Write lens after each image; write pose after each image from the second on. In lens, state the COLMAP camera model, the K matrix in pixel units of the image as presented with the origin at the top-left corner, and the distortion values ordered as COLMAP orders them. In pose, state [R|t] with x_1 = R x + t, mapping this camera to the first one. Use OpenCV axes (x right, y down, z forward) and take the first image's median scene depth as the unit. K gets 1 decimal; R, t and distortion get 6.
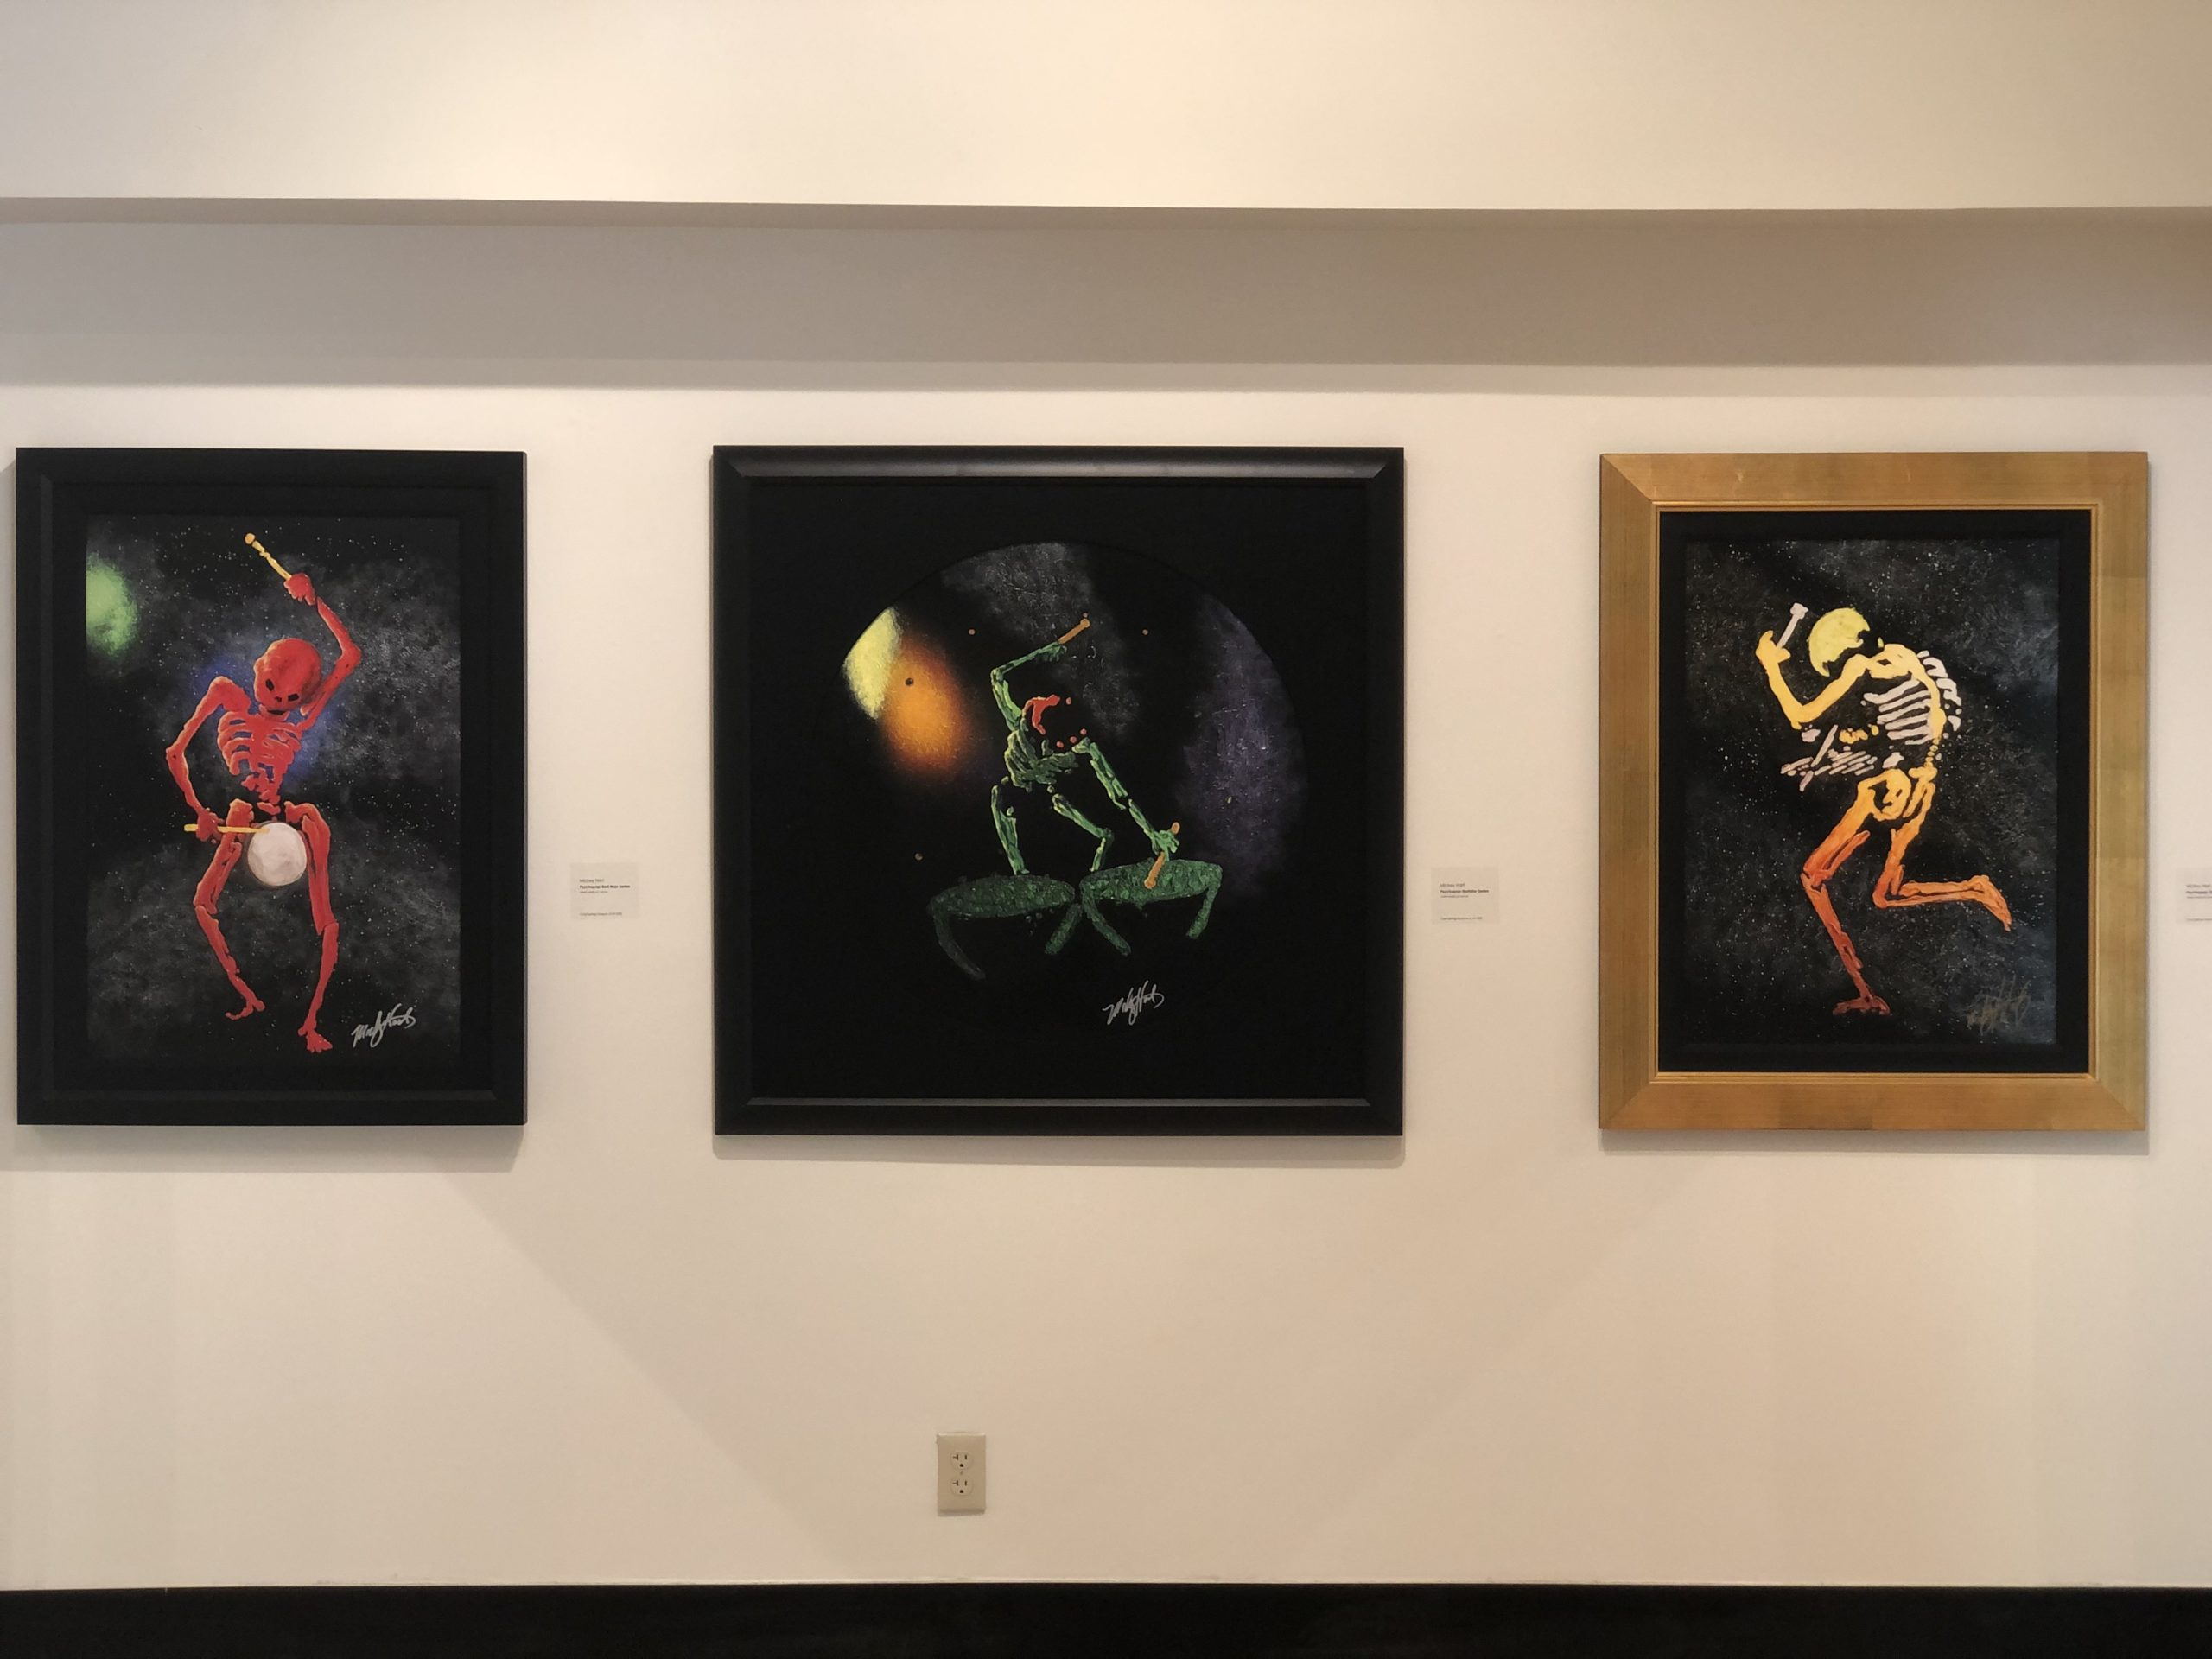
lens RADIAL K [[3355.2, 0, 1102.4], [0, 3355.2, 839.7], [0, 0, 1]] dist [-0.029298, 0.000000]
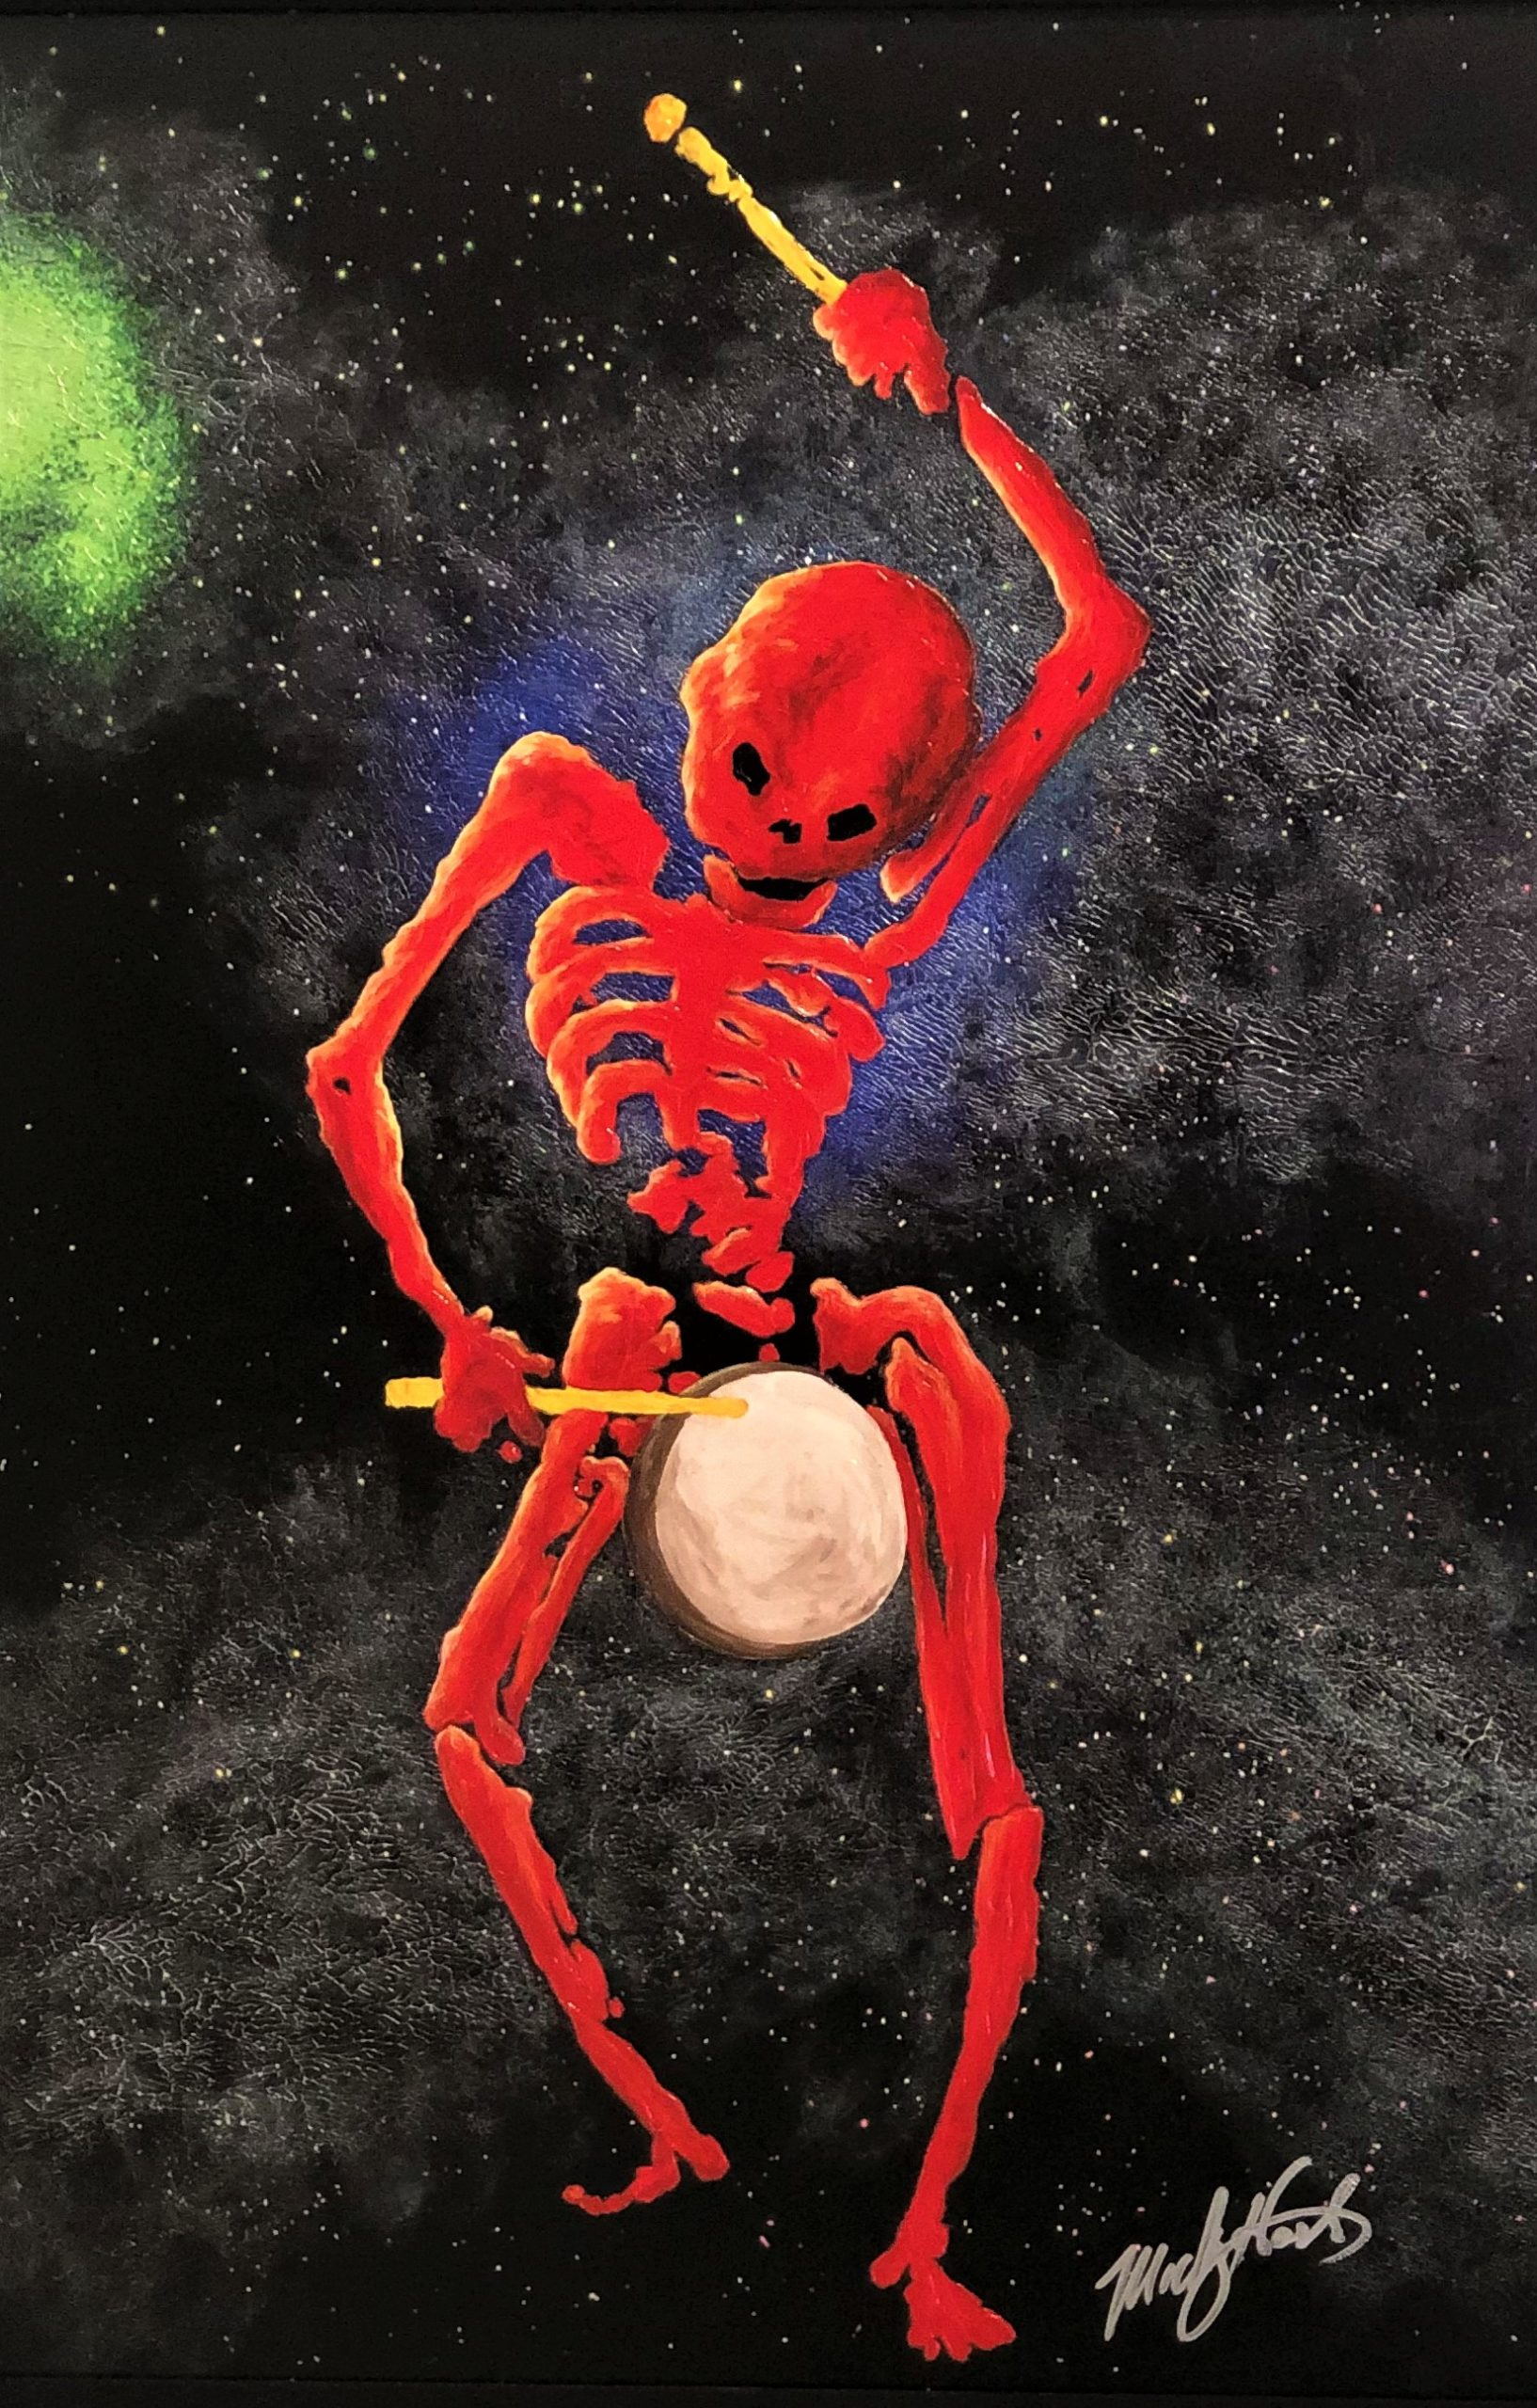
lens RADIAL K [[3593.6, 0, 764.2], [0, 3593.6, 1207.3], [0, 0, 1]] dist [0.048223, 0.000000]
pose [[0.944689, 0.006954, -0.327895, -0.166899], [-0.005640, 0.999972, 0.004958, -0.017544], [0.327920, -0.002834, 0.944701, 0.767550]]
